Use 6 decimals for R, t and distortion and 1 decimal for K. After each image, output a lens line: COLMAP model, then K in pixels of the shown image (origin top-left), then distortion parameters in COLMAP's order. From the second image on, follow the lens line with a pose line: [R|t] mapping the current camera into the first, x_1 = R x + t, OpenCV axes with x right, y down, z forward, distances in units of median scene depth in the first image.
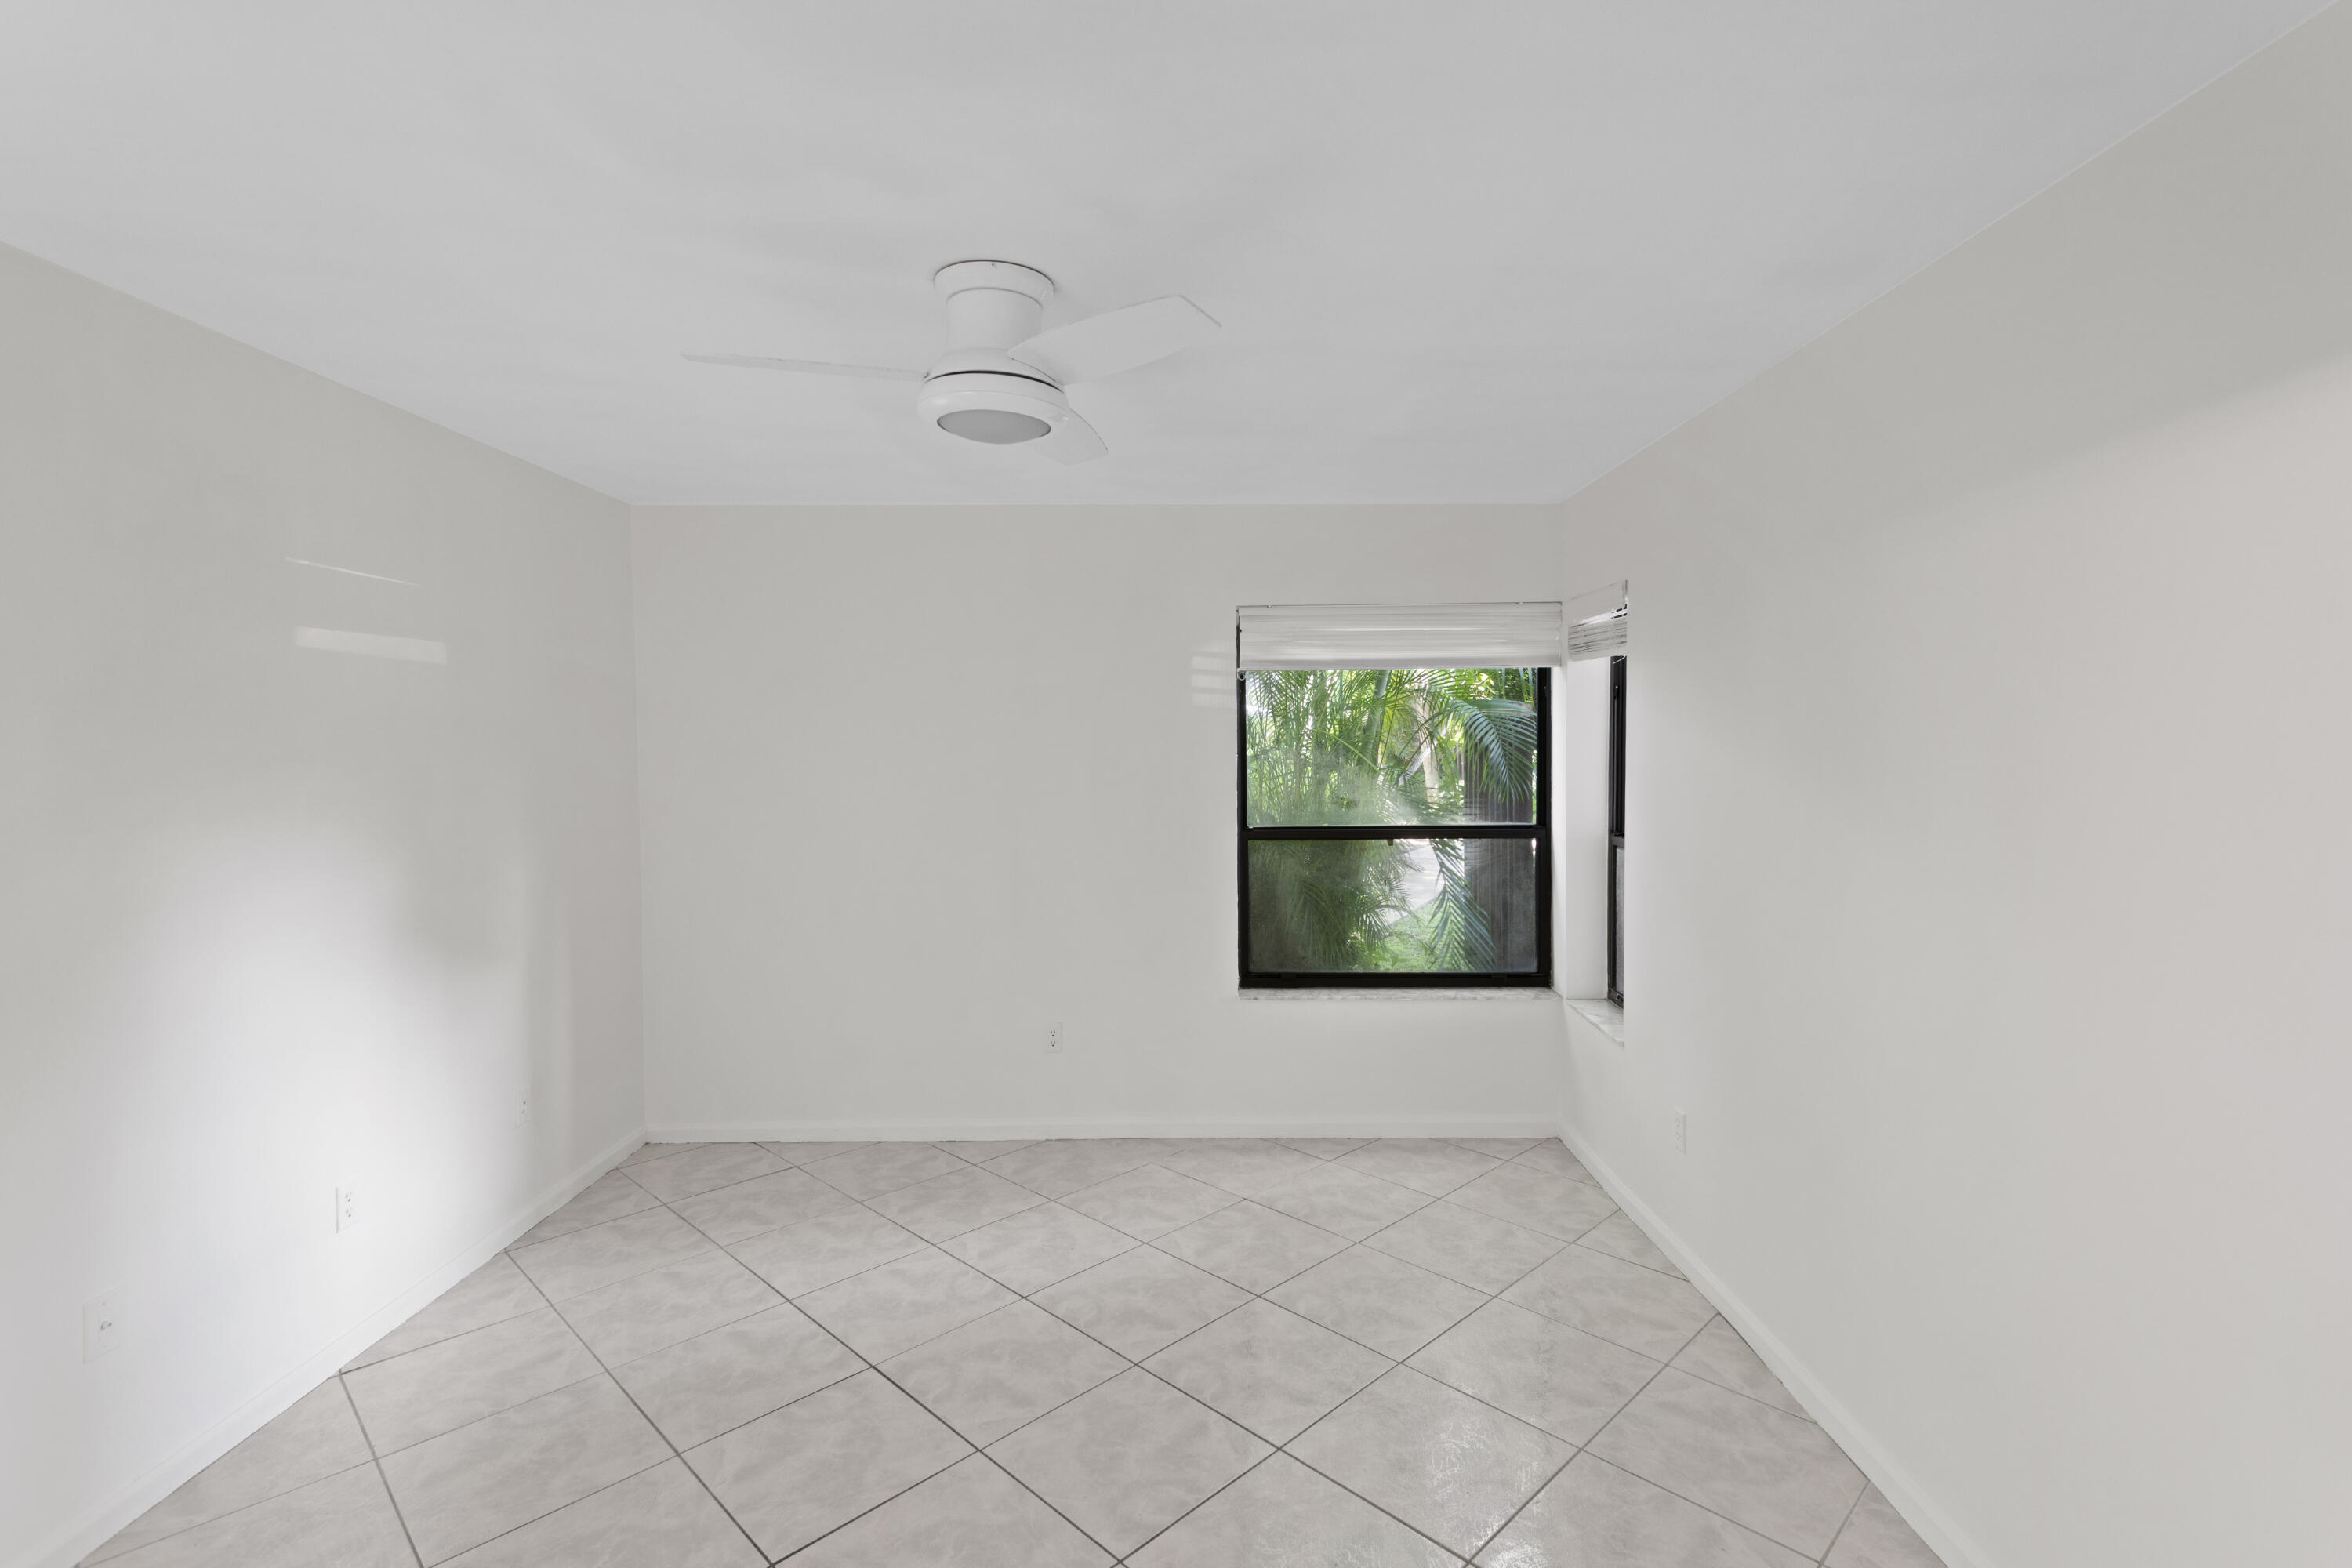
lens RADIAL K [[1104.4, 0, 1169.7], [0, 1104.4, 761.8], [0, 0, 1]] dist [0.033623, -0.000852]
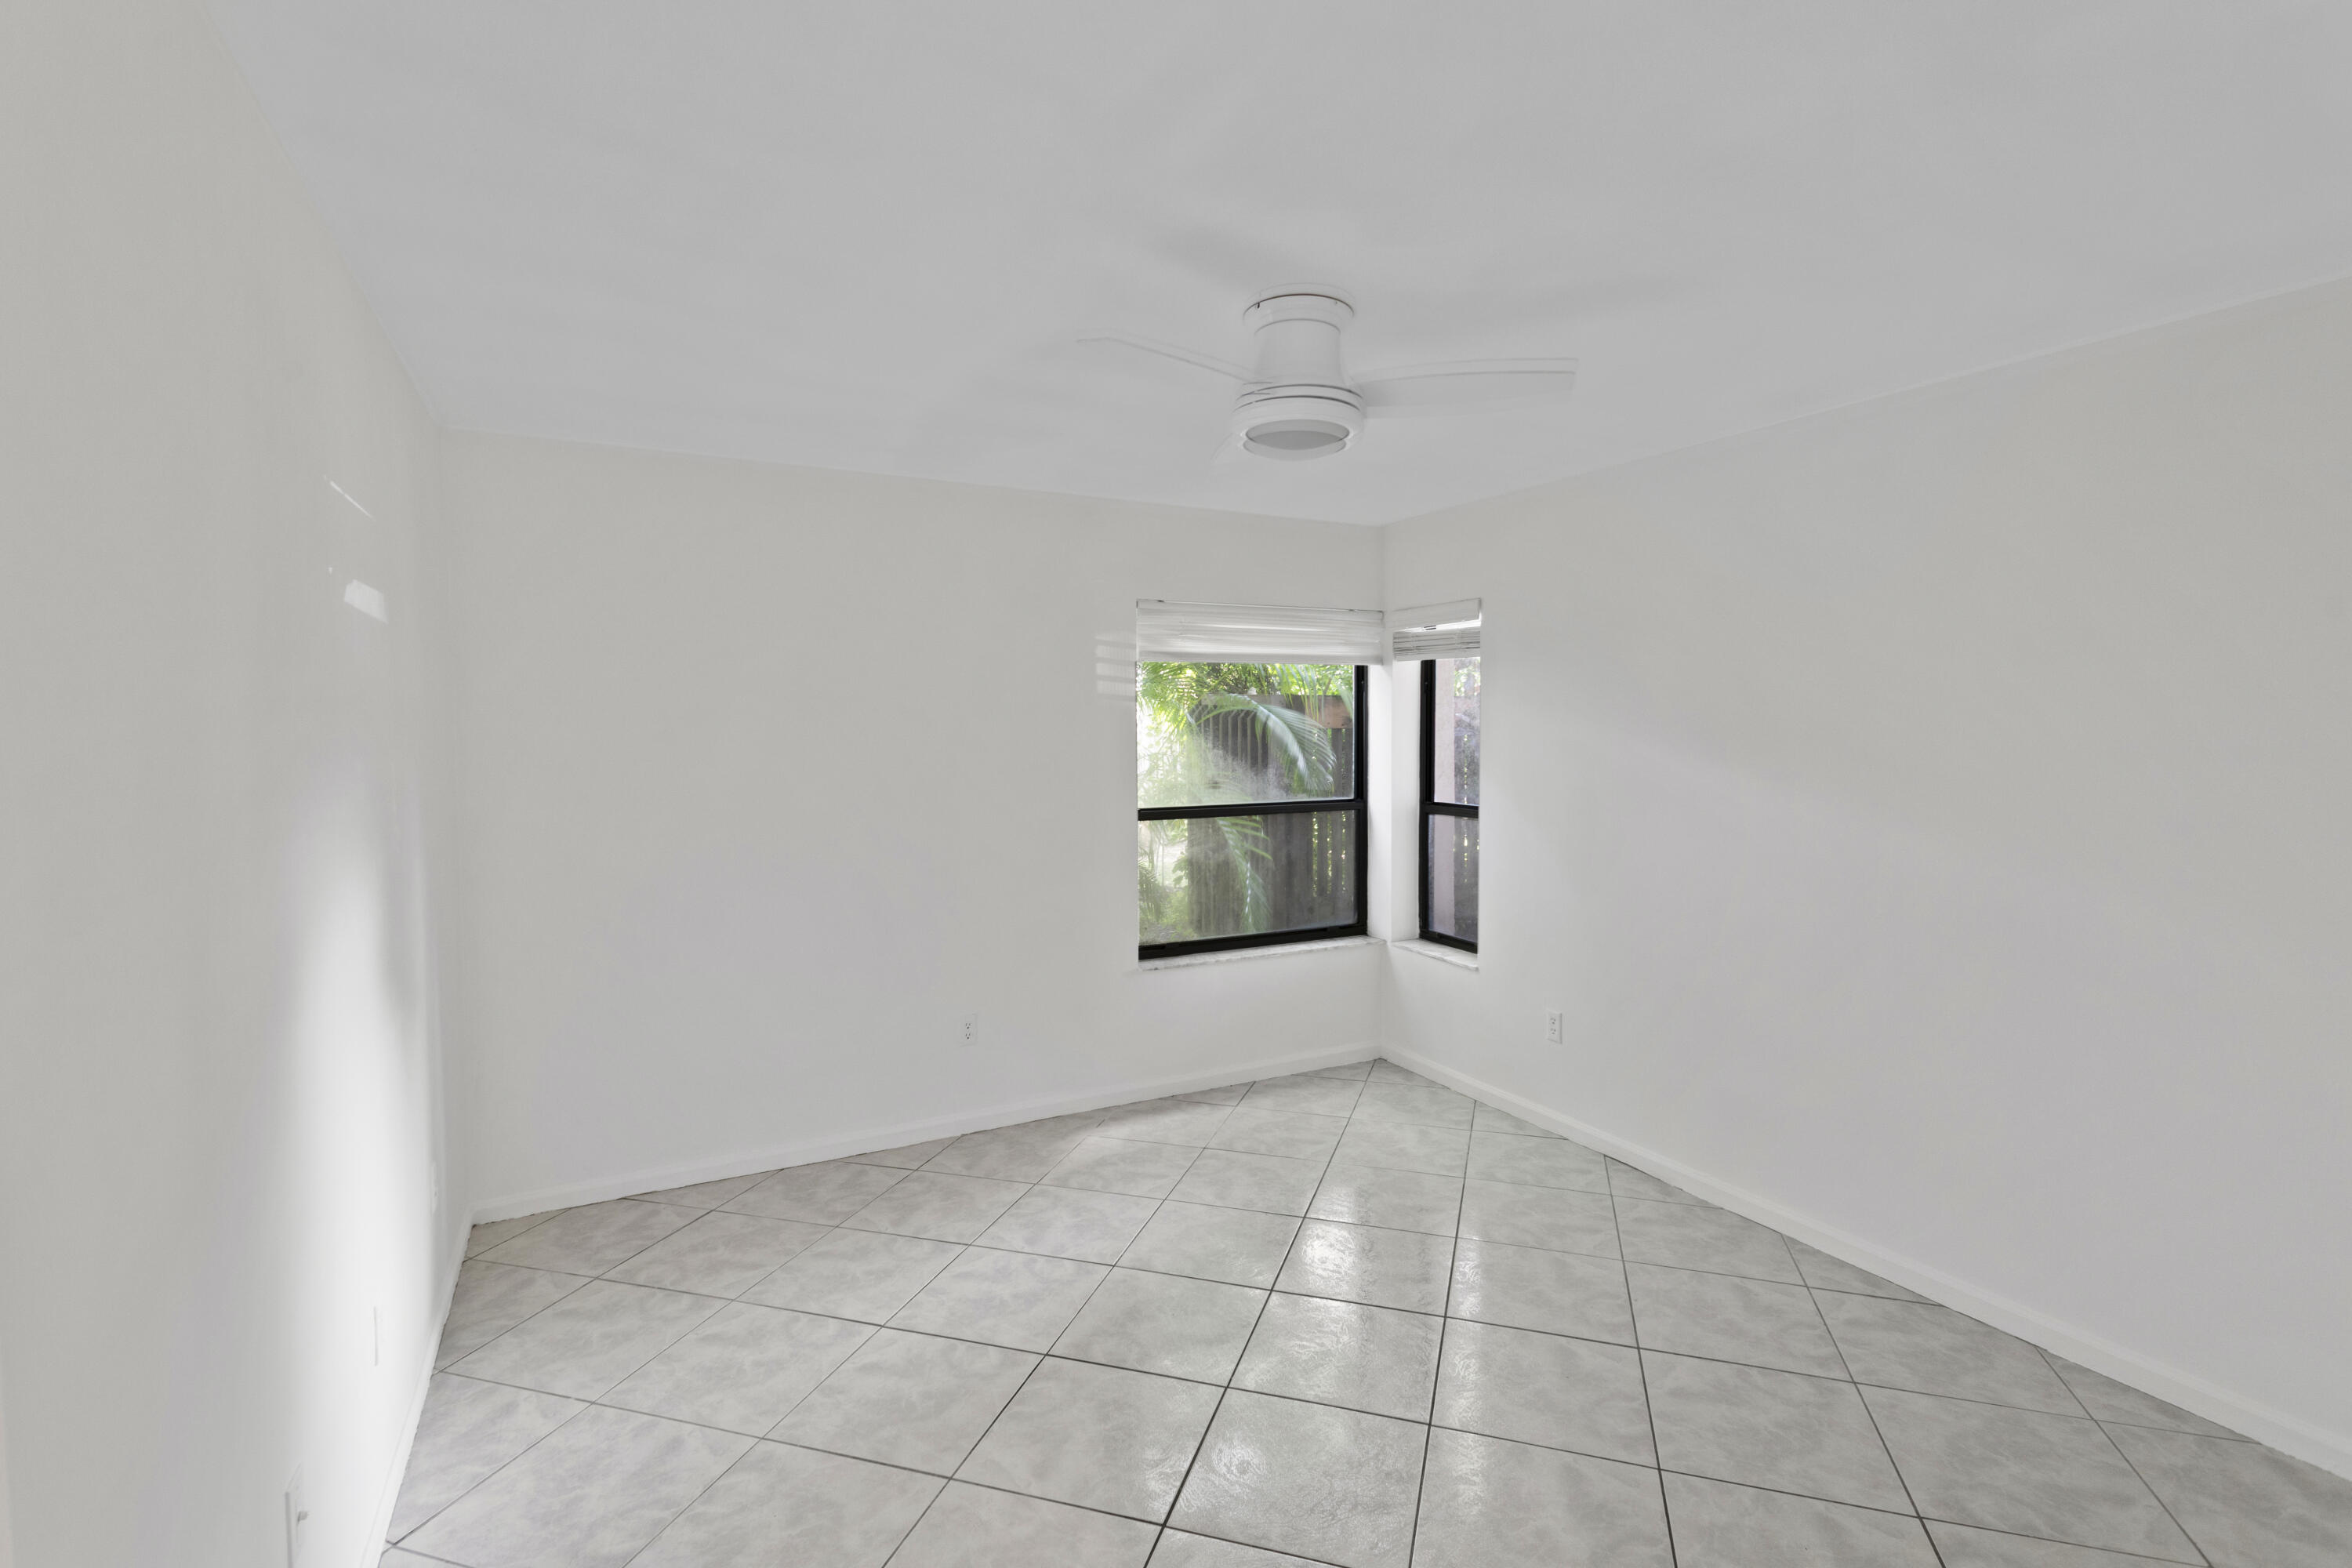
lens RADIAL K [[1104.4, 0, 1169.7], [0, 1104.4, 761.8], [0, 0, 1]] dist [0.033623, -0.000852]
pose [[0.888130, -0.016068, 0.459312, -0.421513], [0.012814, 0.999866, 0.010199, 0.003458], [-0.459414, -0.003173, 0.888216, 0.048170]]
